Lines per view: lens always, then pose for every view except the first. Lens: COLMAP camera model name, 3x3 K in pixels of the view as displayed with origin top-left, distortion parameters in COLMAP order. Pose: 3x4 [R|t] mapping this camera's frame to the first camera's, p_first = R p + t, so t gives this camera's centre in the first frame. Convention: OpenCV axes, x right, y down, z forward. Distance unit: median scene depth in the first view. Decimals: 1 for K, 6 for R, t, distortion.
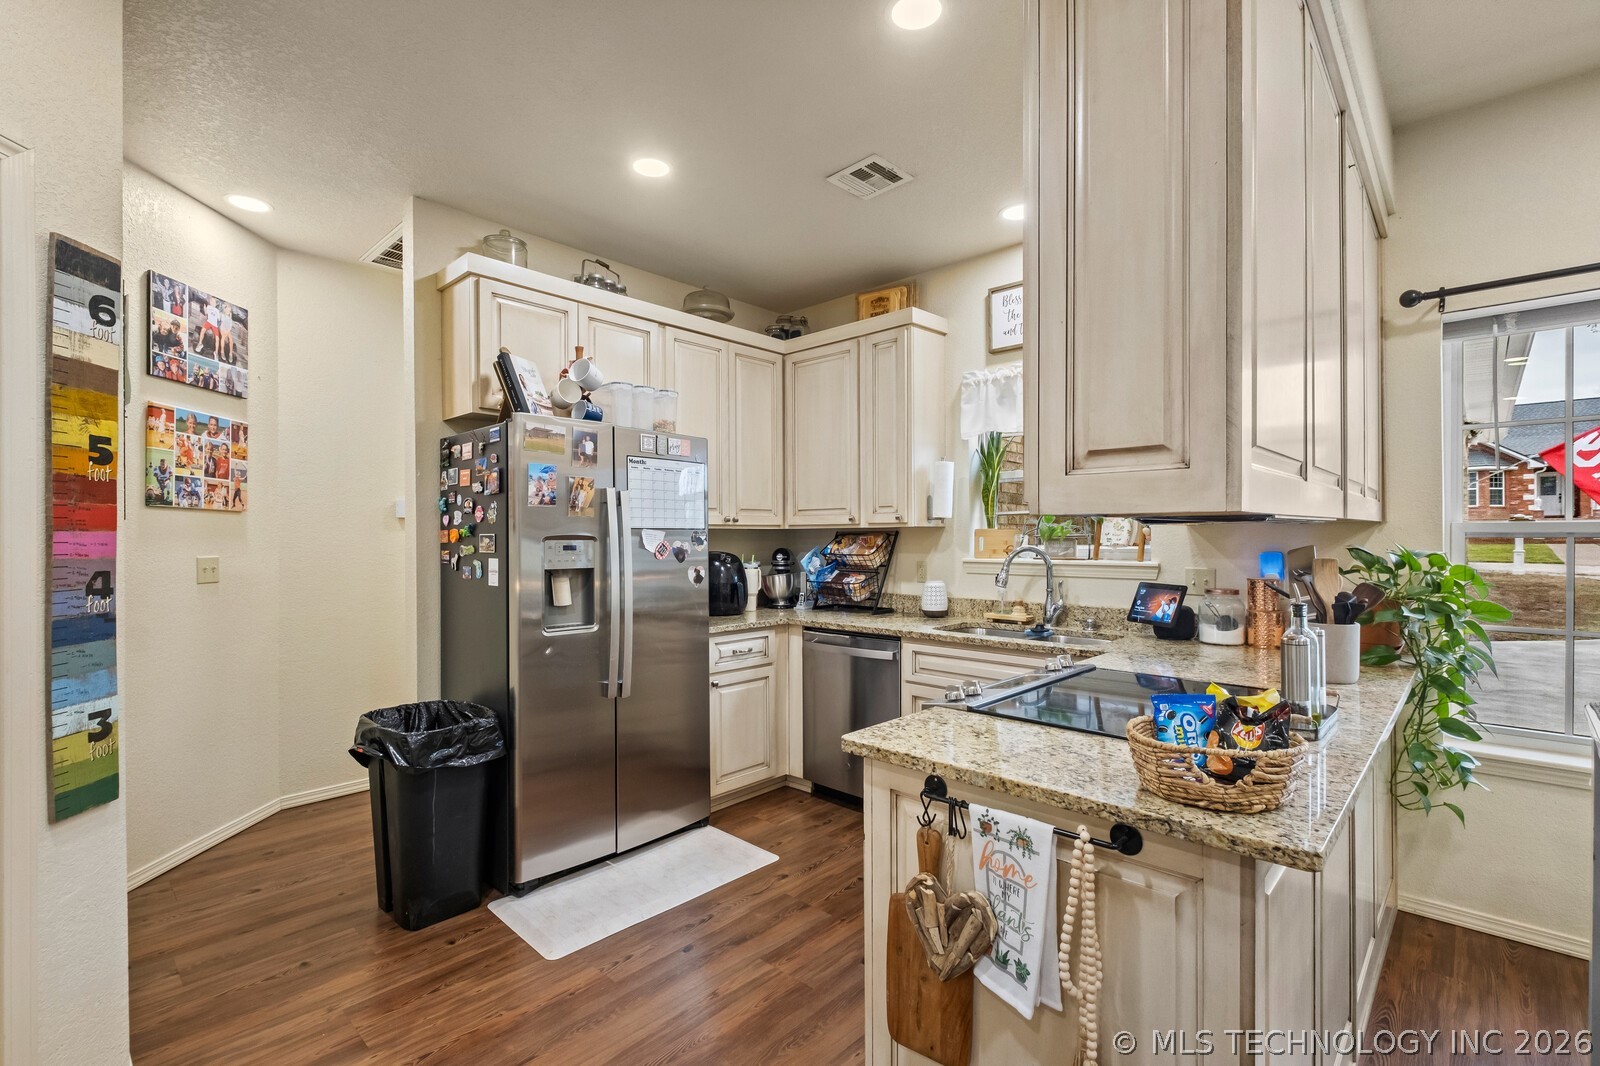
lens RADIAL K [[717.1, 0, 796.5], [0, 717.1, 543.0], [0, 0, 1]] dist [0.010259, -0.006294]
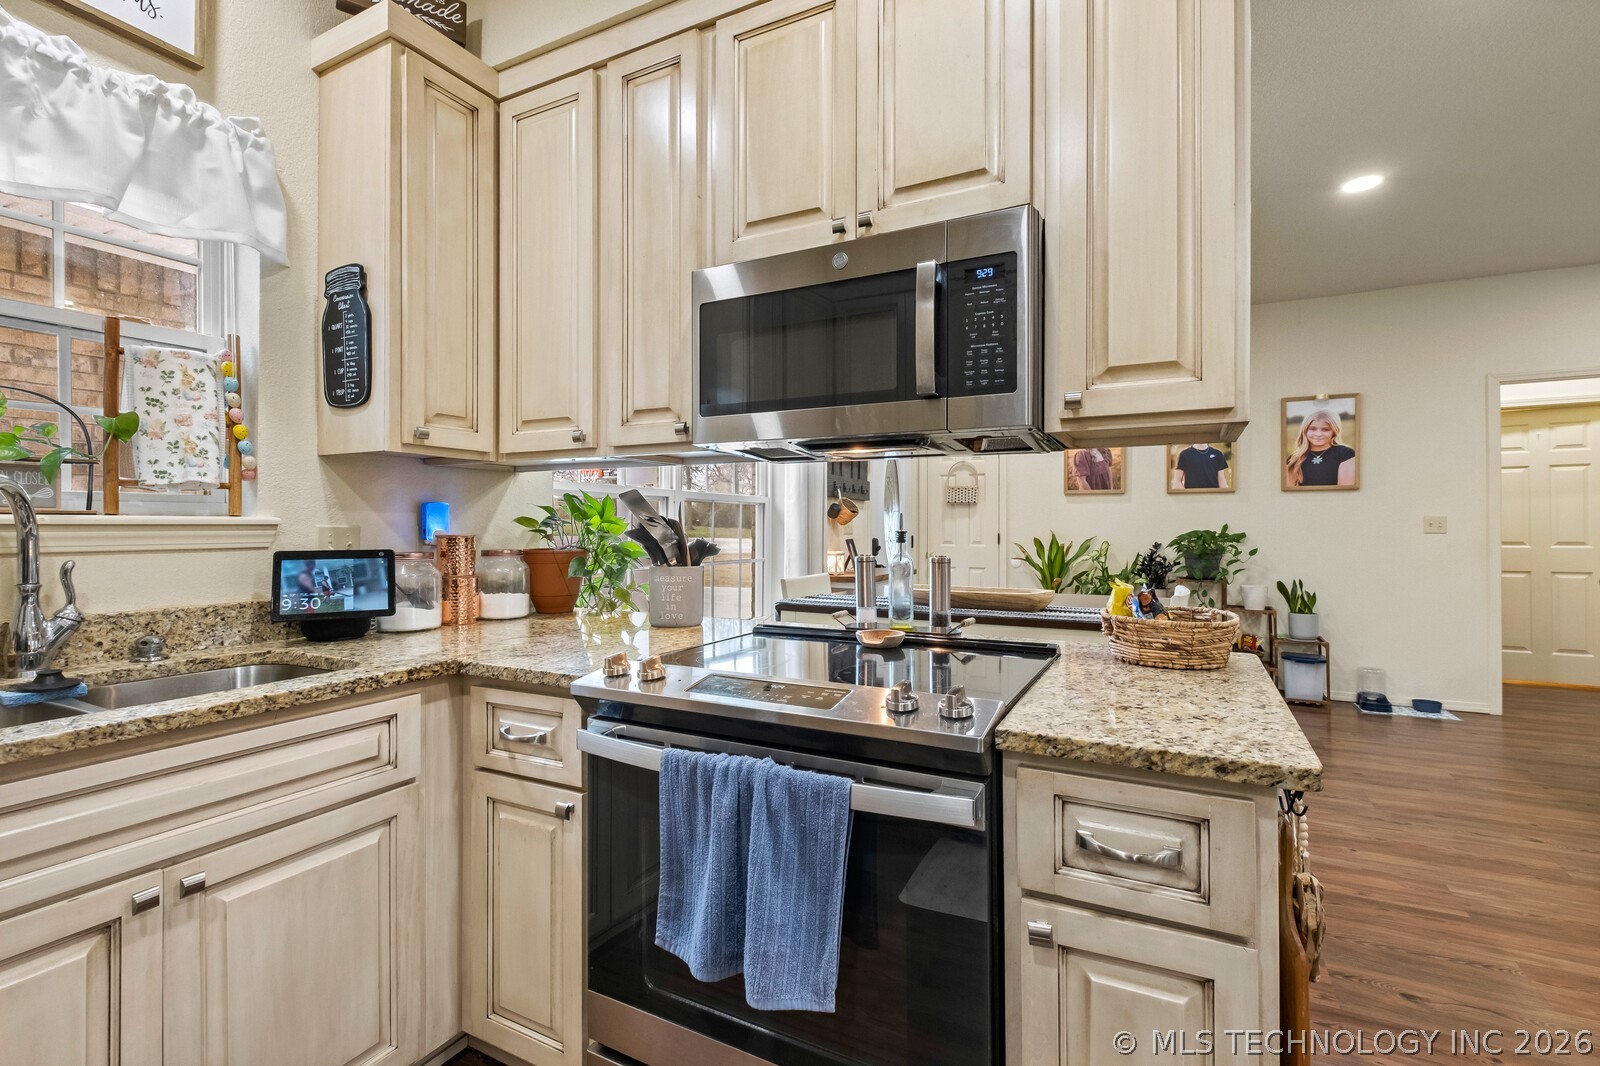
lens RADIAL K [[717.1, 0, 797.2], [0, 717.1, 521.1], [0, 0, 1]] dist [0.010259, -0.006294]
pose [[-0.280860, 0.011628, 0.959678, -0.183153], [0.010442, 0.999904, -0.009060, 0.040877], [-0.959692, 0.007477, -0.280955, 0.784651]]
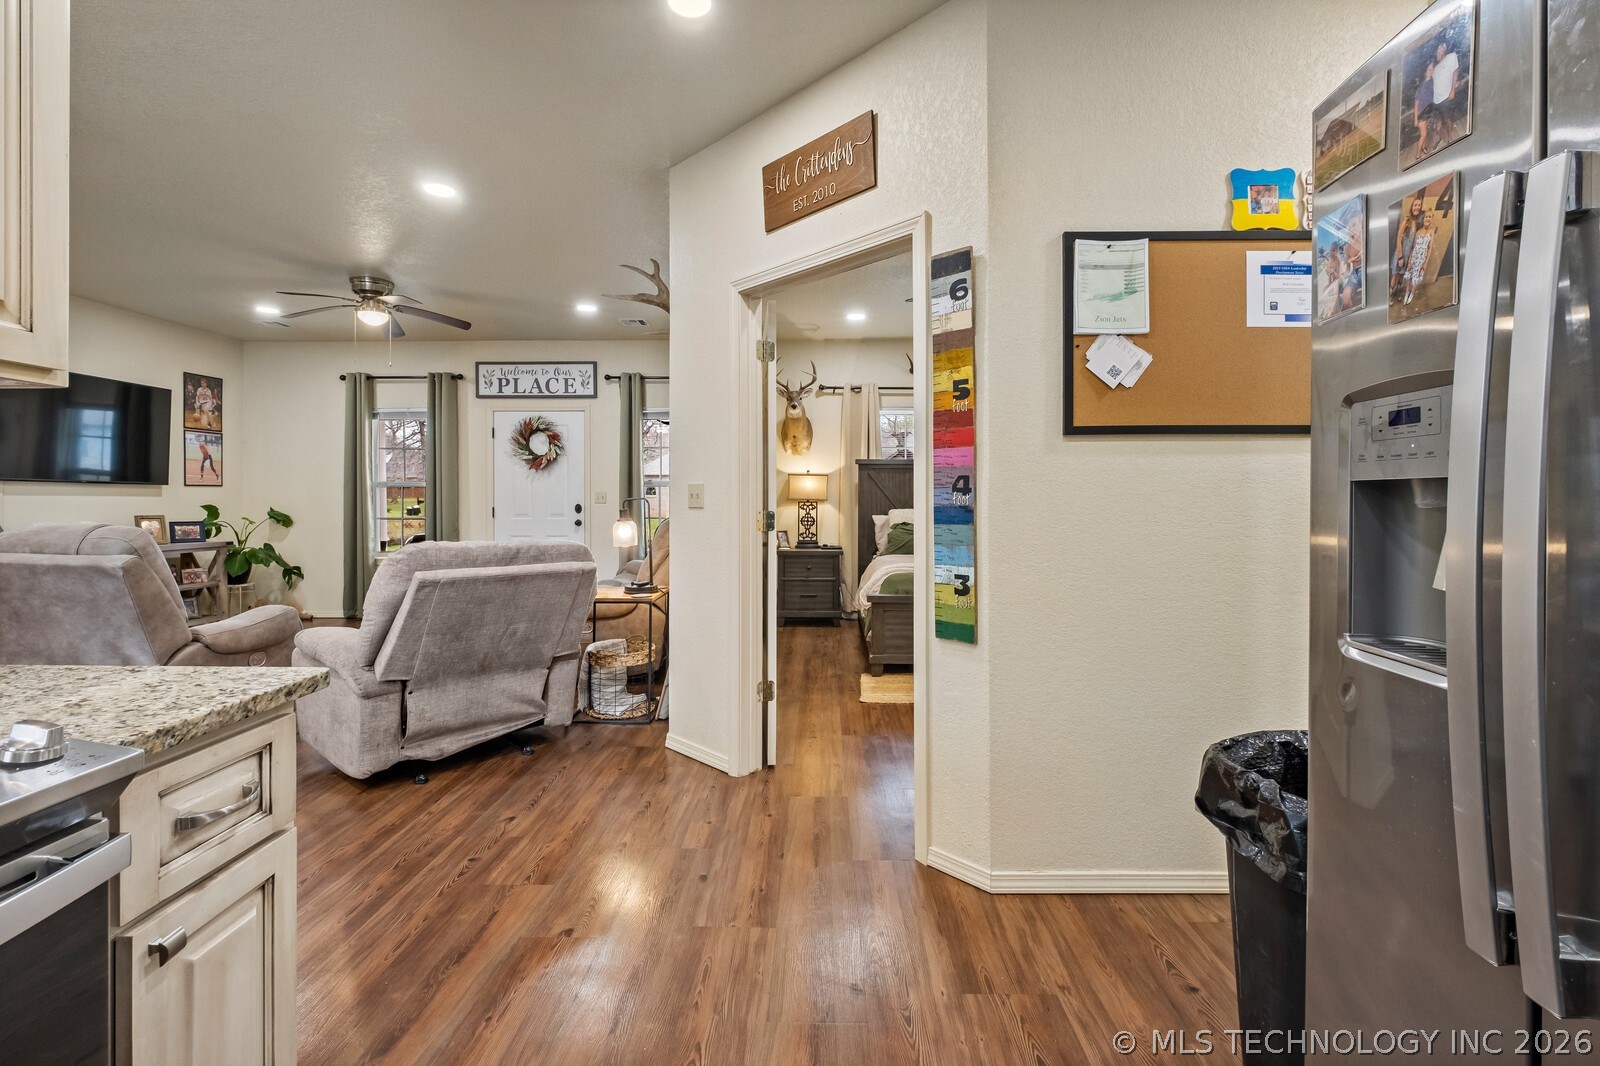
lens RADIAL K [[717.1, 0, 801.6], [0, 717.1, 496.2], [0, 0, 1]] dist [0.010259, -0.006294]
pose [[-0.740182, 0.001621, -0.672404, 0.111521], [-0.001322, 0.999992, 0.003867, 0.040163], [0.672405, 0.003751, -0.740174, 0.983935]]
